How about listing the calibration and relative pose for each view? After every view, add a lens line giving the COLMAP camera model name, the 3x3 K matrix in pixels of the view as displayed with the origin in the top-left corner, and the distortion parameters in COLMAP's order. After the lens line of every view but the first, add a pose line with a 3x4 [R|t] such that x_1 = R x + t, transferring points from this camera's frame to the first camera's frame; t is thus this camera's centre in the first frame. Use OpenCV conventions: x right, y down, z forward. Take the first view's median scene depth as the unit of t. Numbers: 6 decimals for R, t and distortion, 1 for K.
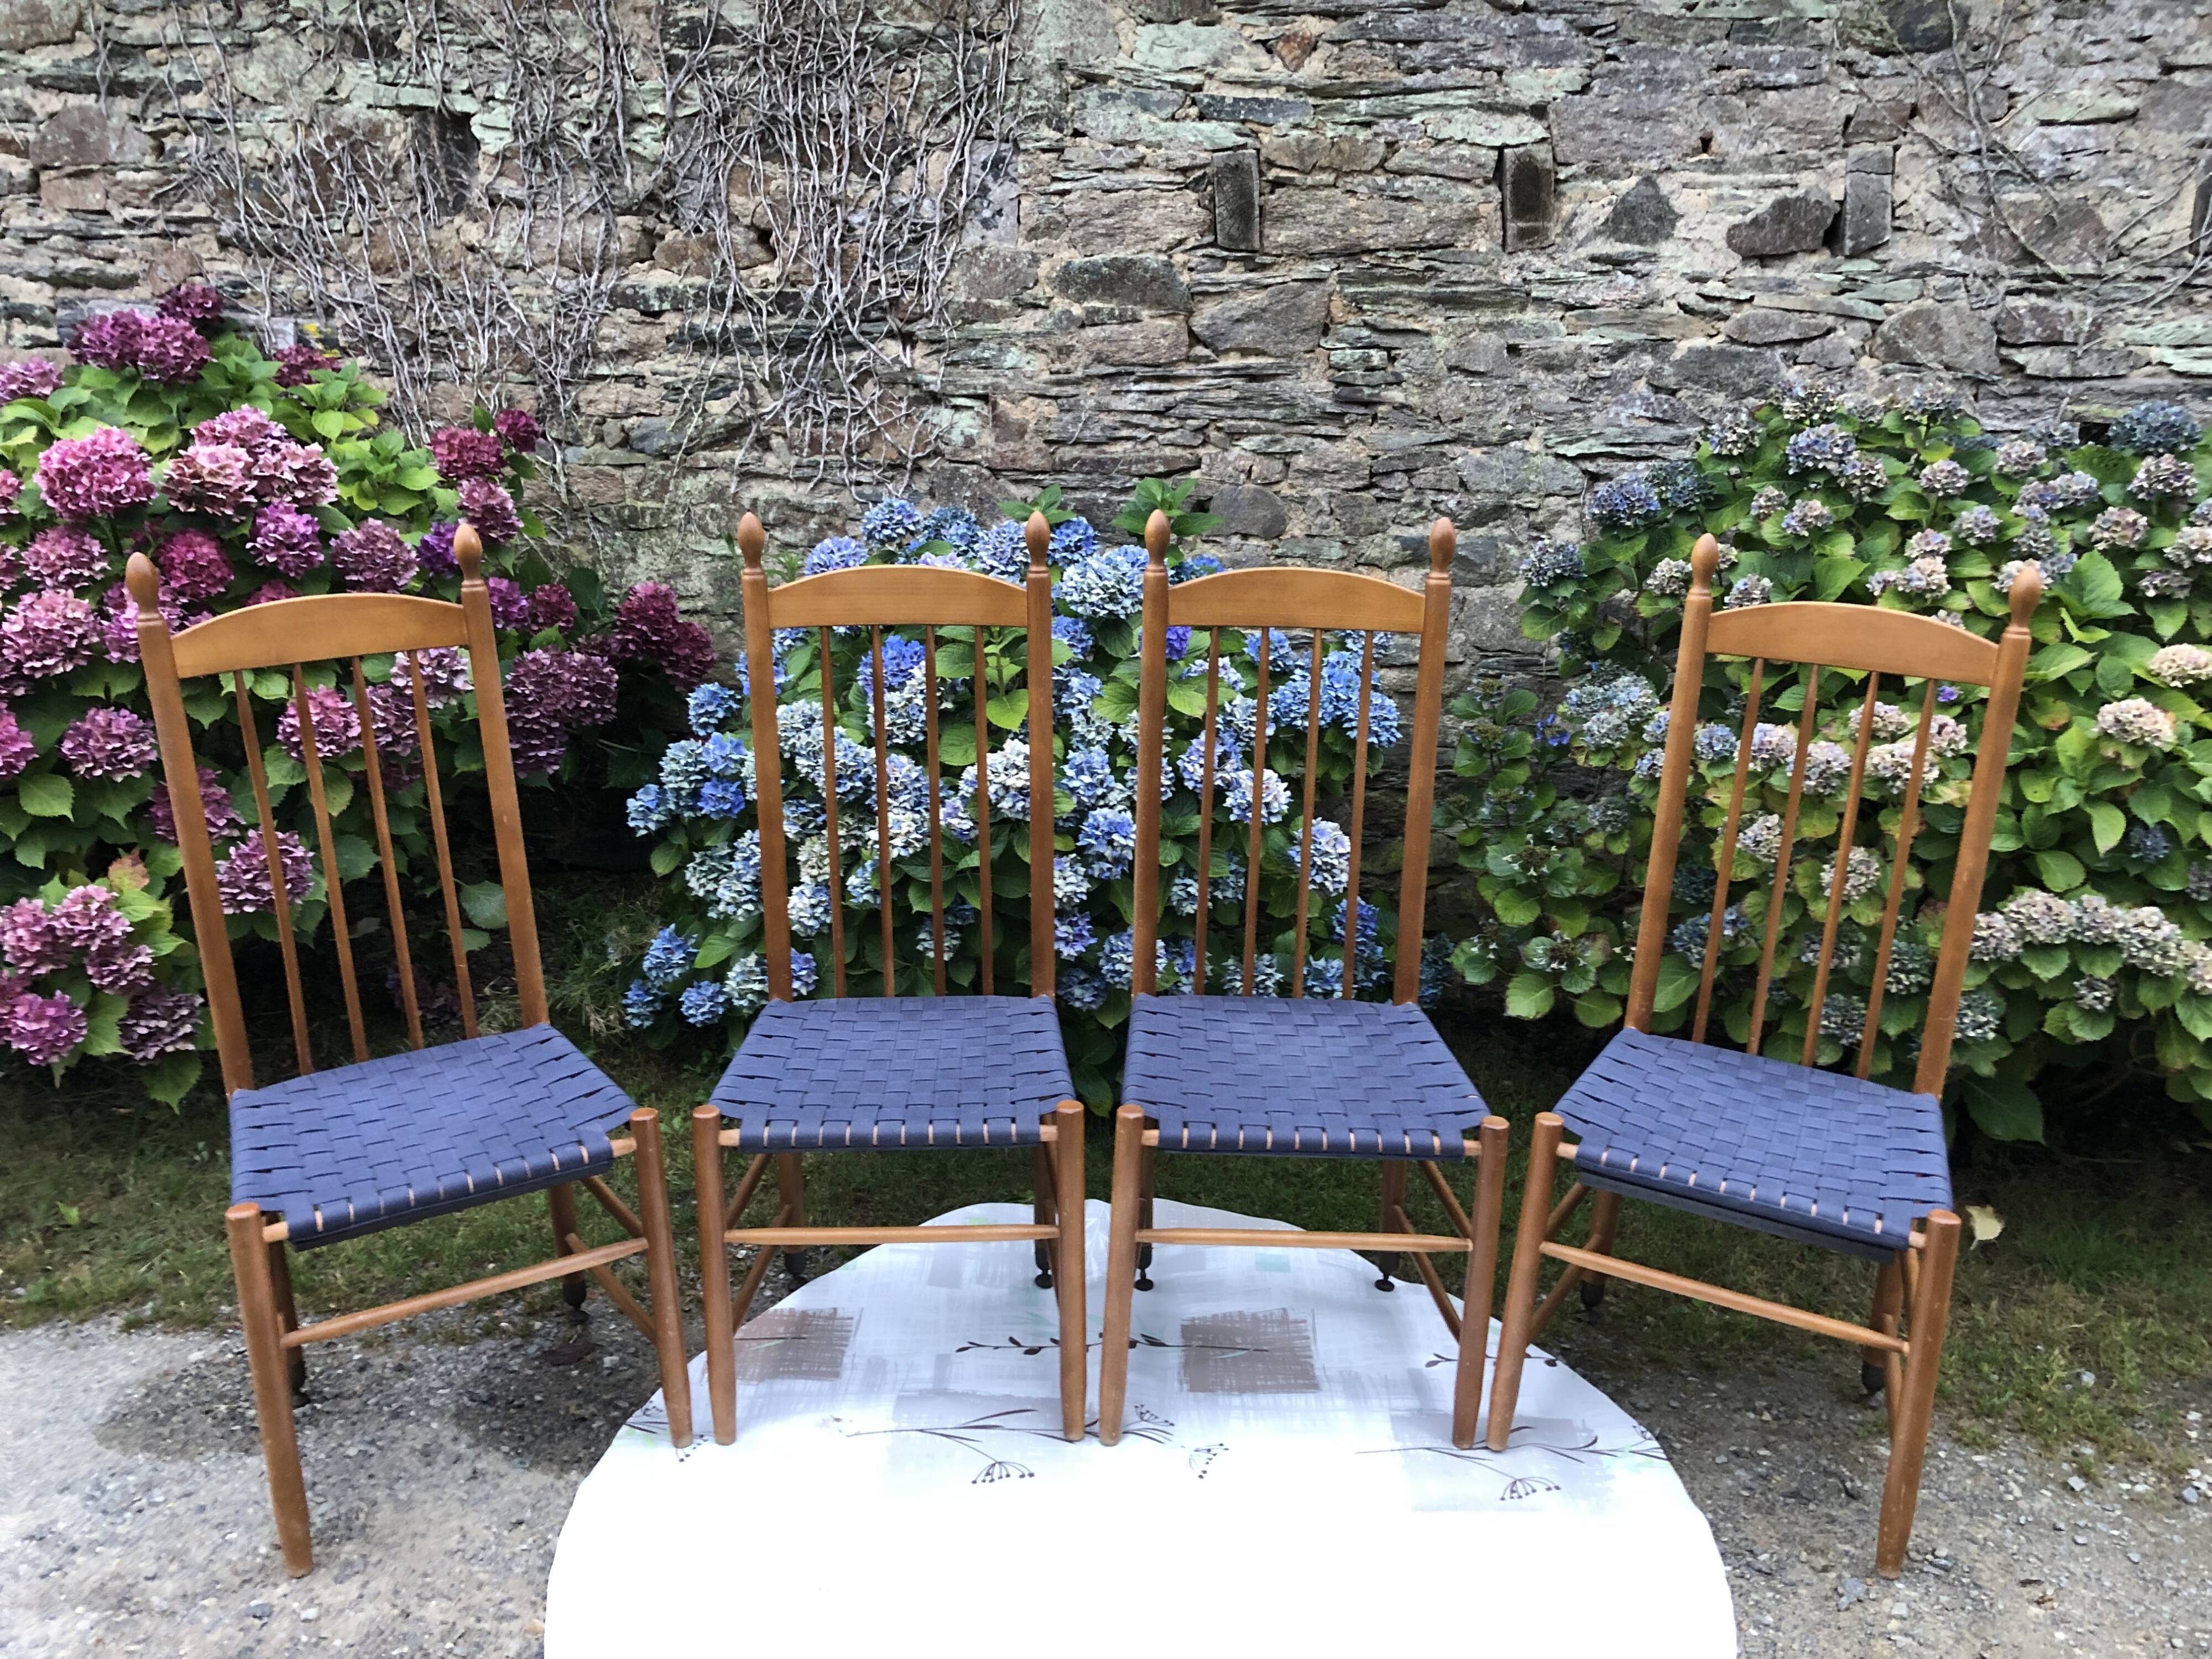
lens RADIAL K [[1809.3, 0, 1109.6], [0, 1809.3, 836.0], [0, 0, 1]] dist [0.029457, -0.011452]
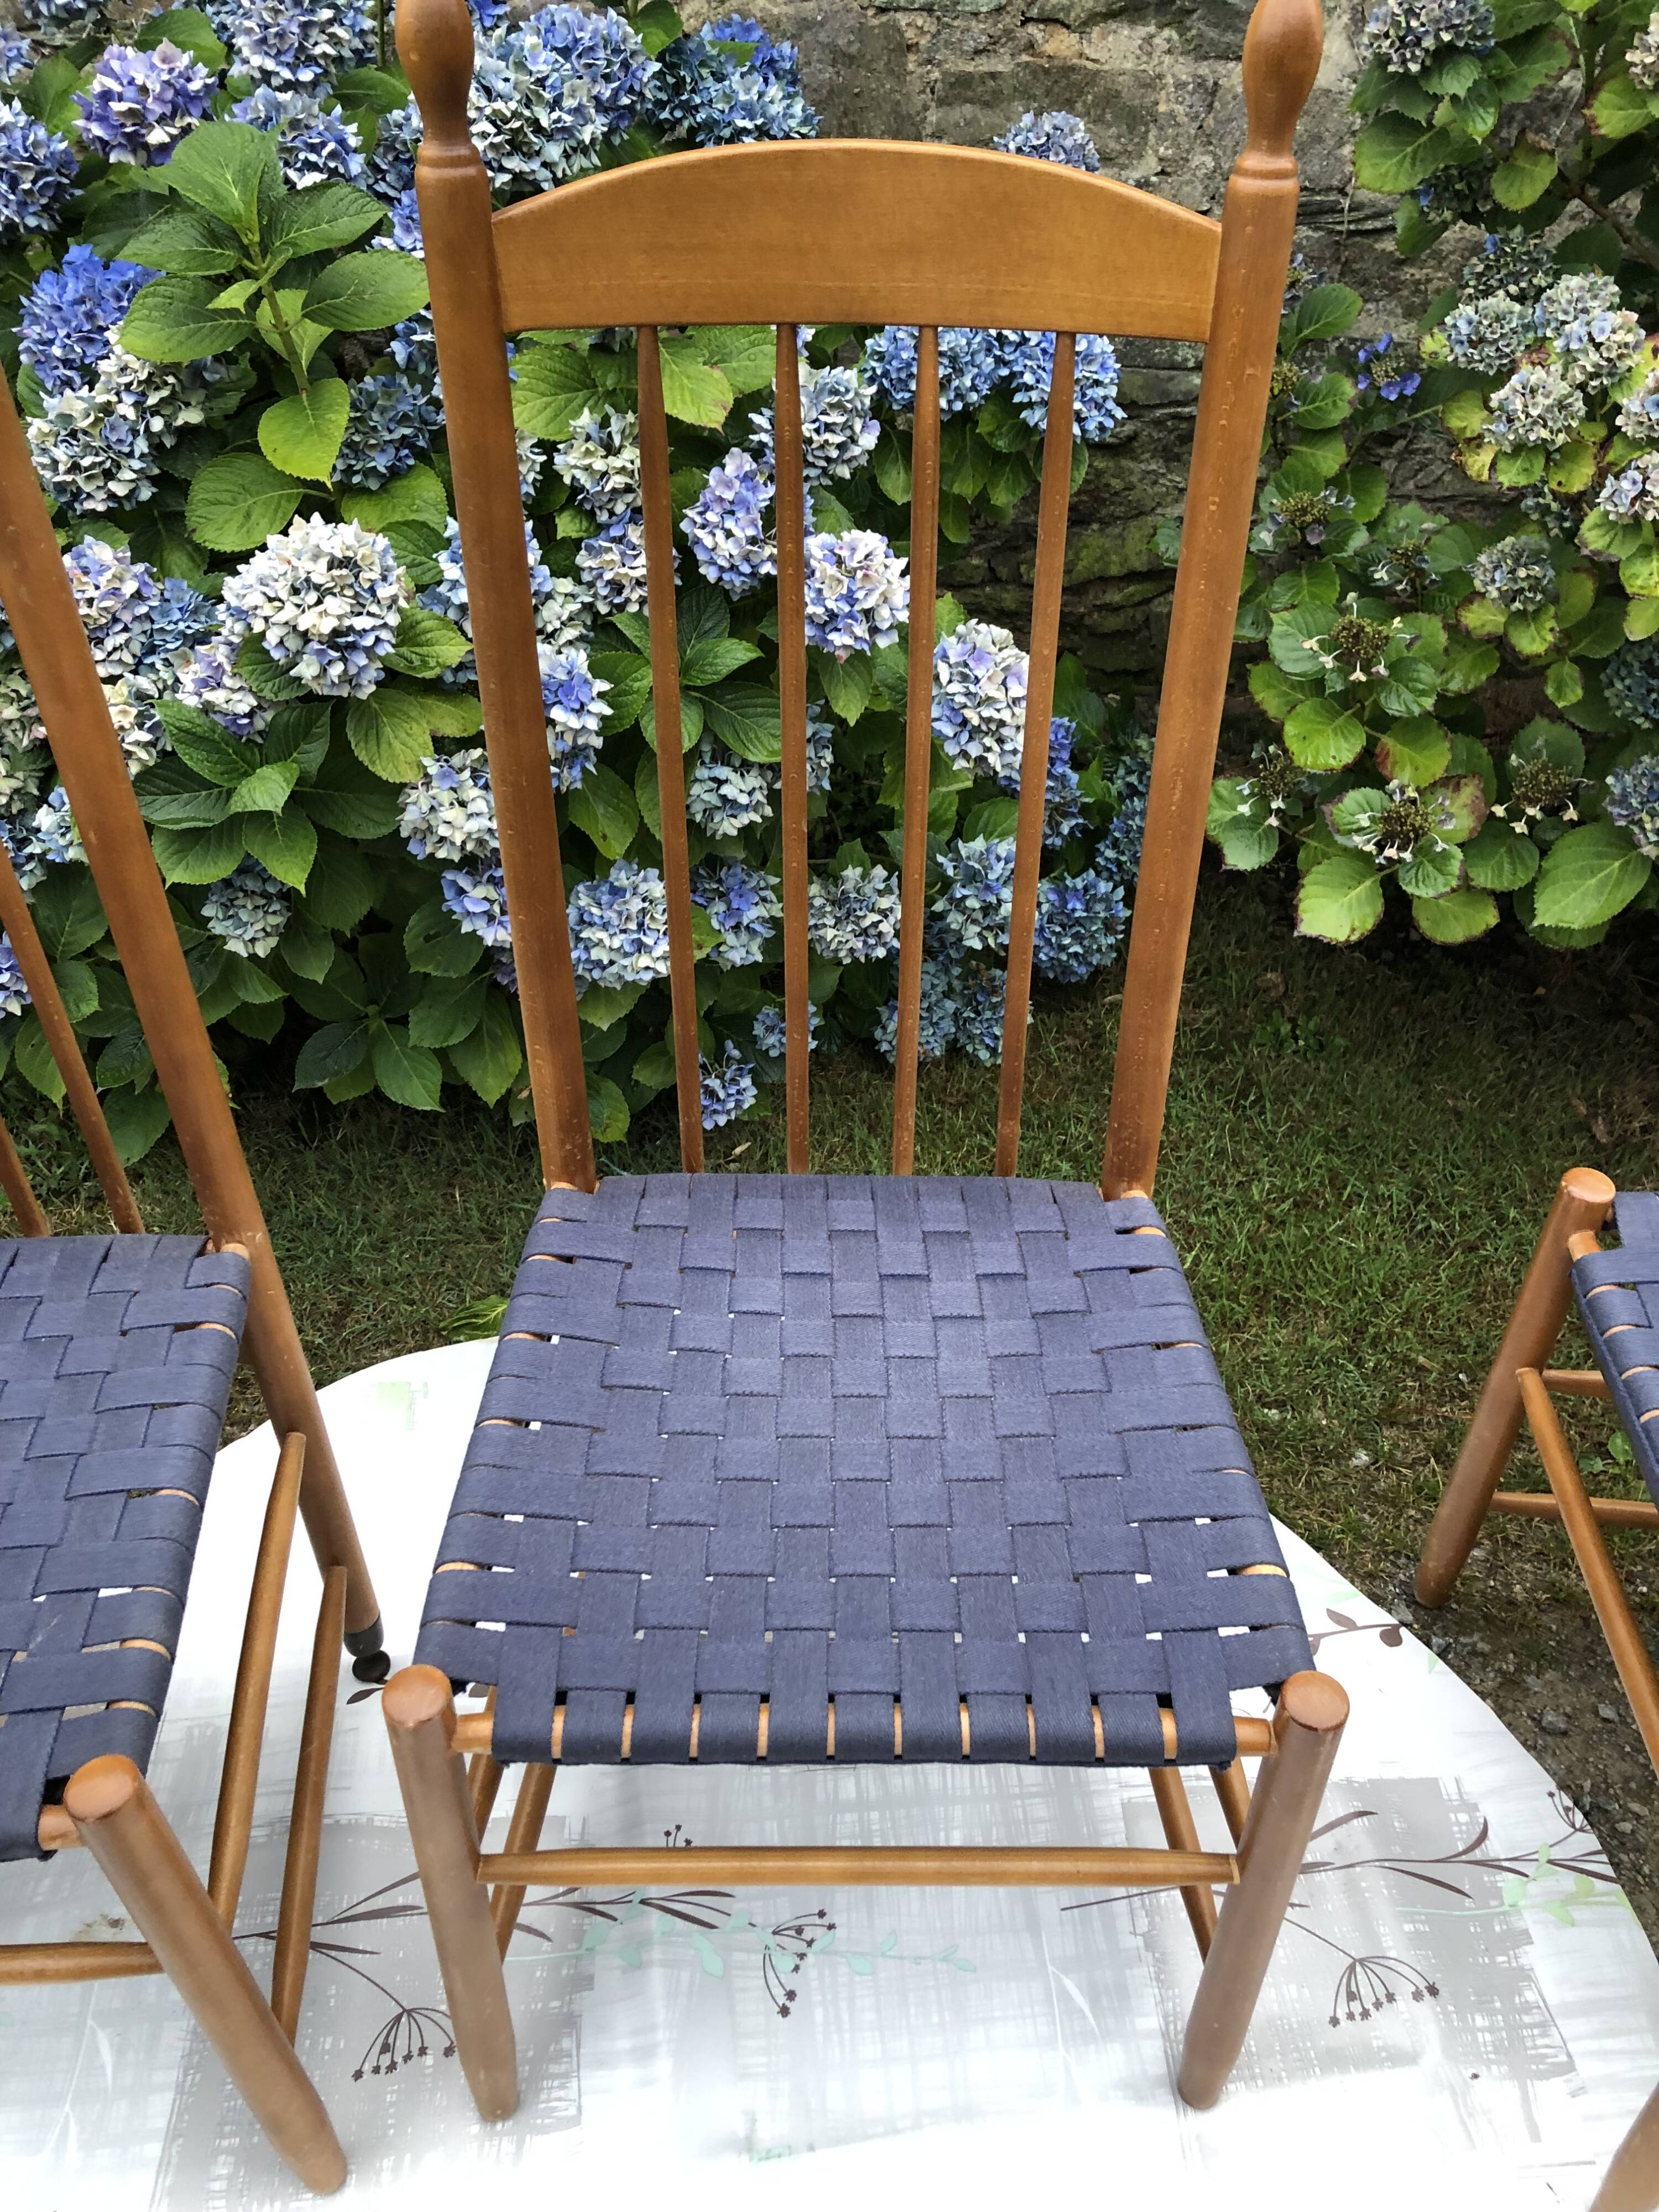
lens RADIAL K [[1807.6, 0, 870.6], [0, 1807.6, 1111.9], [0, 0, 1]] dist [0.015714, -0.008160]
pose [[0.996646, -0.067390, 0.046420, 0.044117], [0.043806, 0.918521, 0.392938, -0.068069], [-0.069118, -0.389587, 0.918393, 0.387617]]
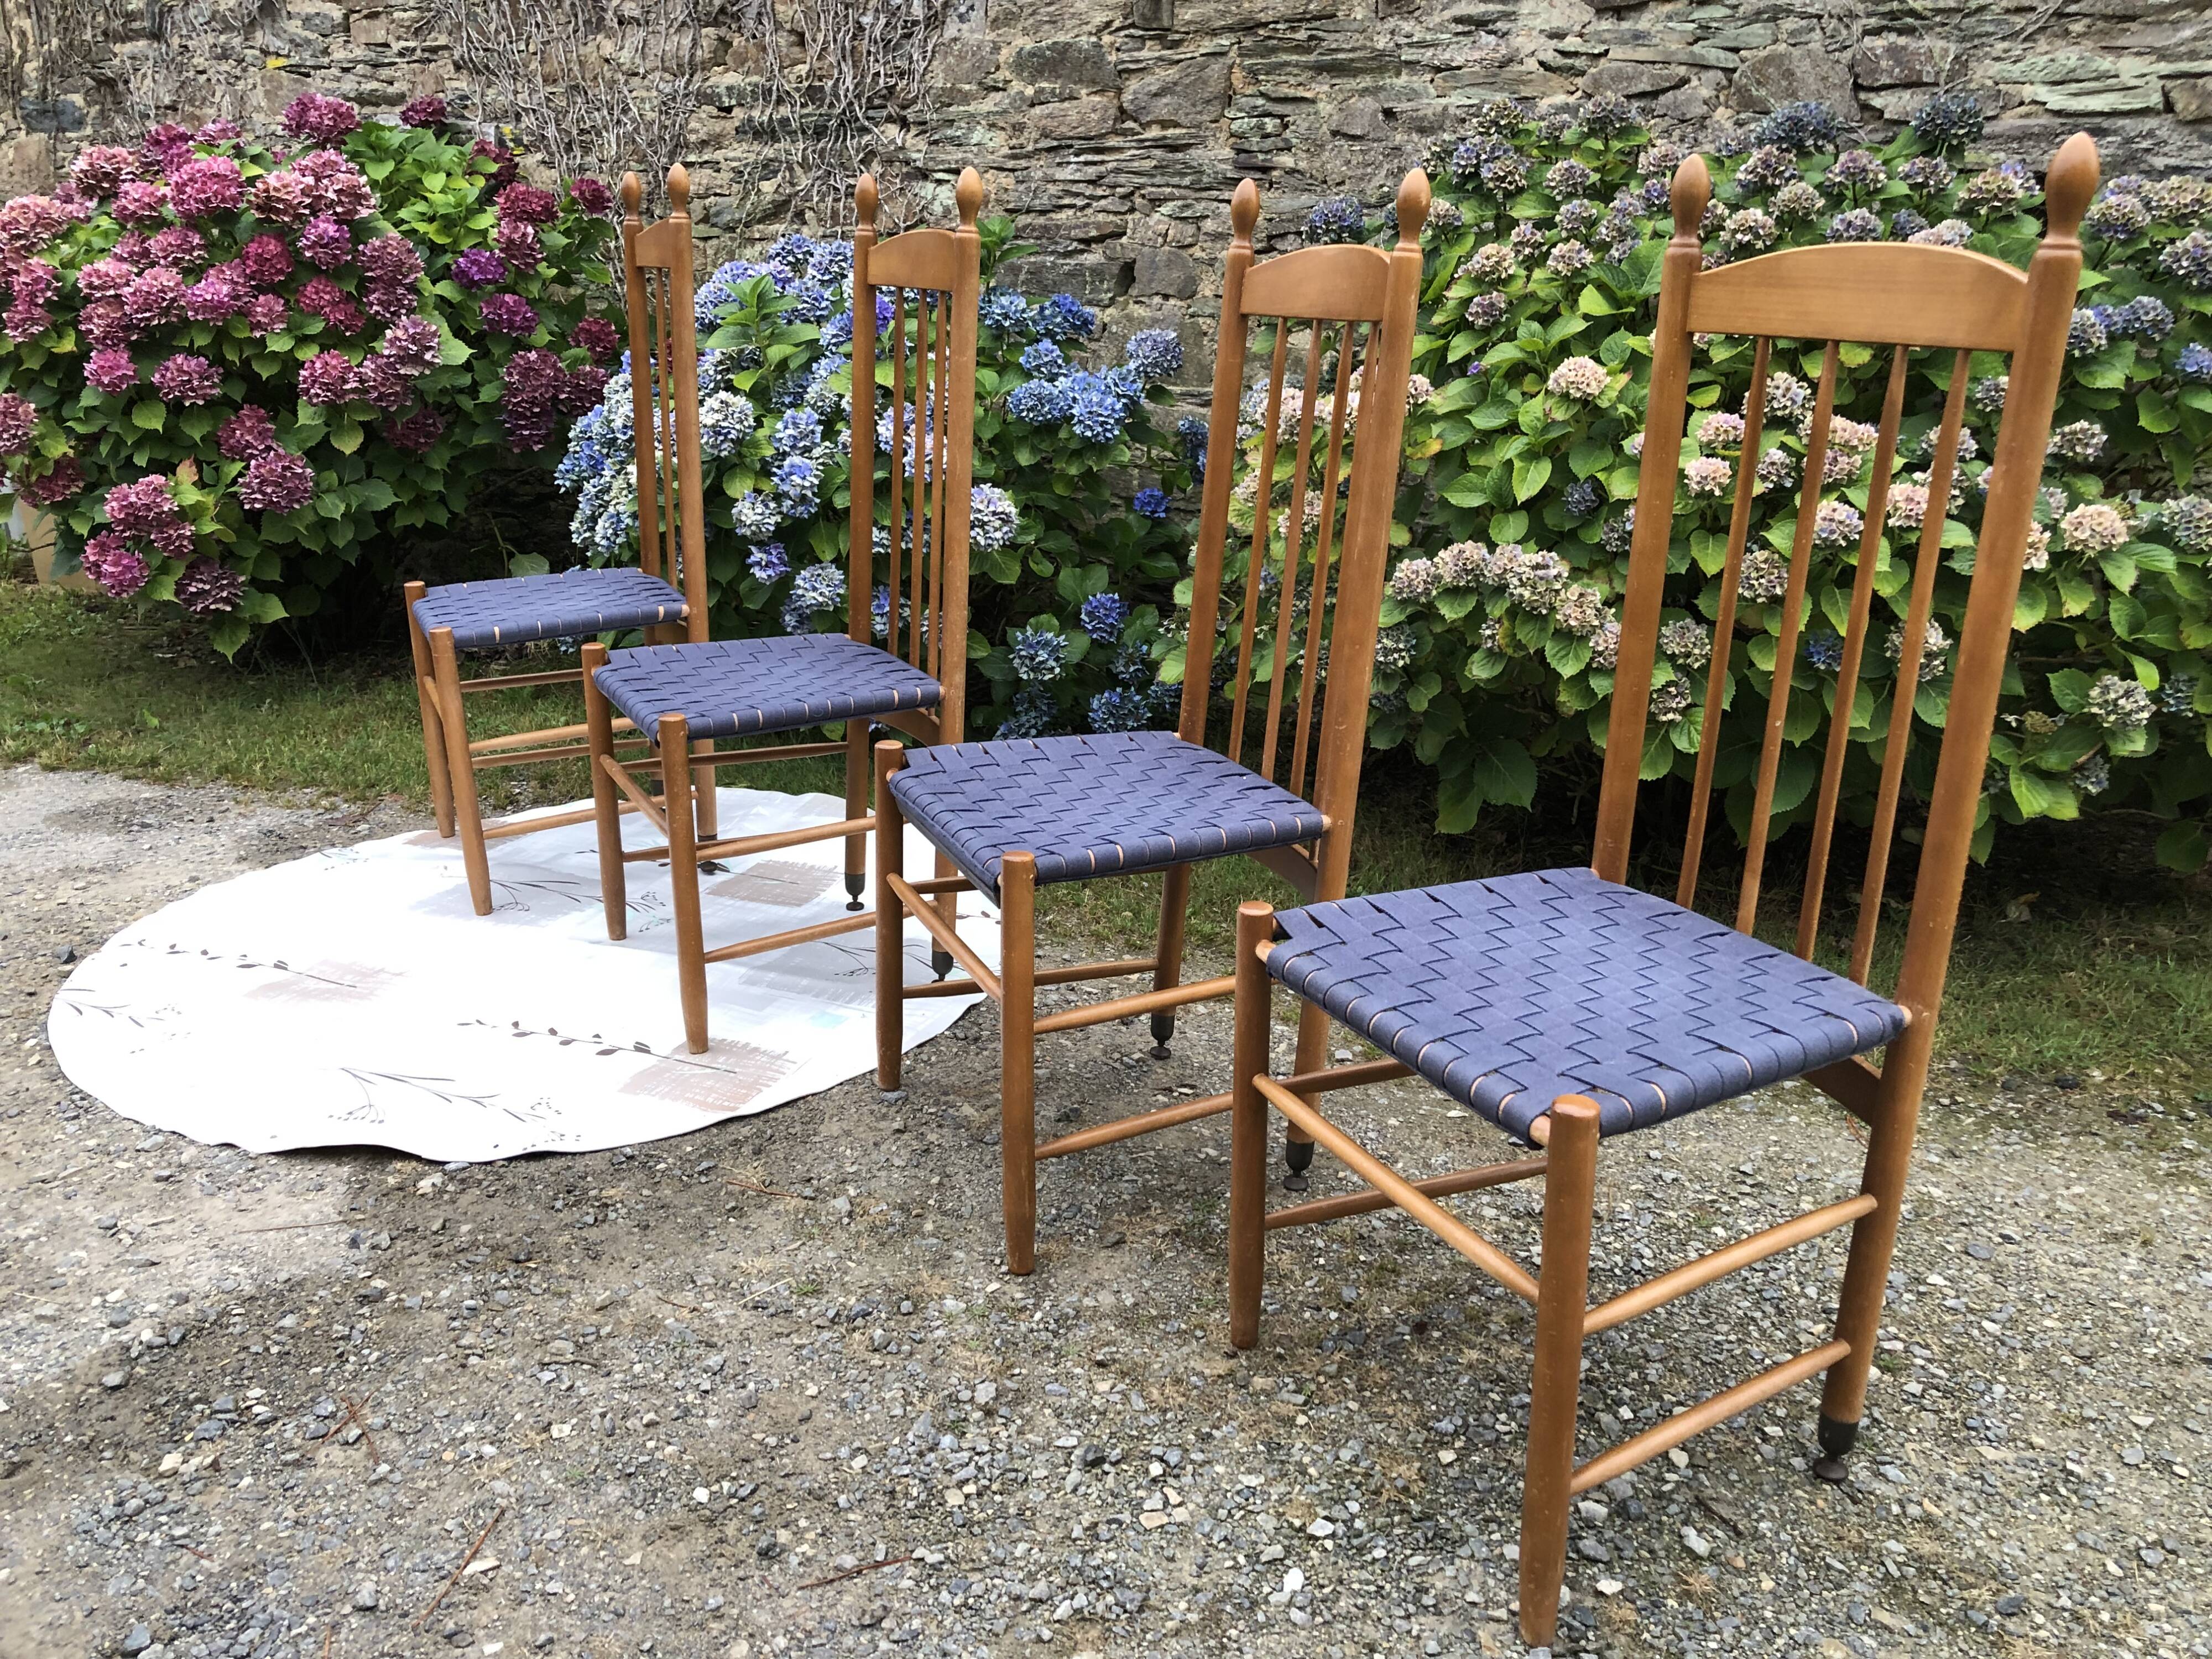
lens RADIAL K [[1834.0, 0, 1136.4], [0, 1834.0, 814.7], [0, 0, 1]] dist [-0.009017, 0.066229]
pose [[0.926559, 0.109215, -0.359945, 0.519937], [-0.110788, 0.993710, 0.016326, 0.137328], [0.359464, 0.024750, 0.932831, -0.037183]]
